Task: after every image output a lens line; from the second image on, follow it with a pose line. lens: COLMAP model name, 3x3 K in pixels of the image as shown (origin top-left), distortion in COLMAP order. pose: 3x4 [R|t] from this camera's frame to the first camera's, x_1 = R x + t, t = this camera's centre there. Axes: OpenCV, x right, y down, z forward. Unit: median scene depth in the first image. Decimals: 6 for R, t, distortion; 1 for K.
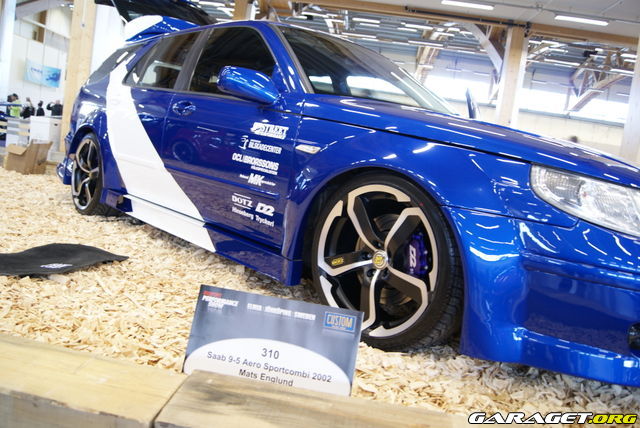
lens RADIAL K [[491.6, 0, 320.0], [0, 491.6, 214.0], [0, 0, 1]] dist [-0.001738, -0.000072]
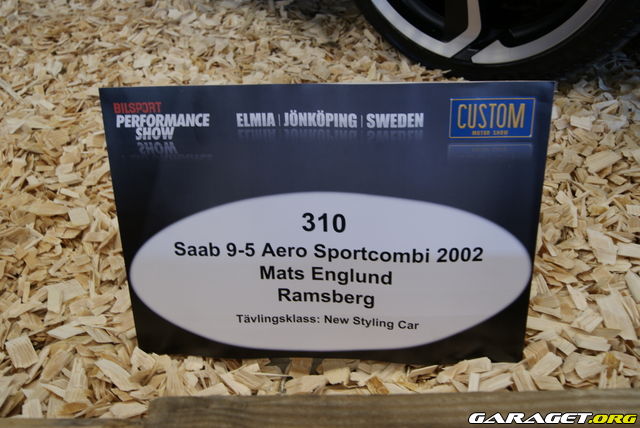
lens RADIAL K [[606.1, 0, 320.0], [0, 606.1, 214.0], [0, 0, 1]] dist [-0.079028, 0.005402]
pose [[0.980367, -0.190234, -0.051878, -0.073520], [0.187058, 0.814055, 0.549839, 0.003894], [-0.062367, -0.548748, 0.833658, 0.563908]]
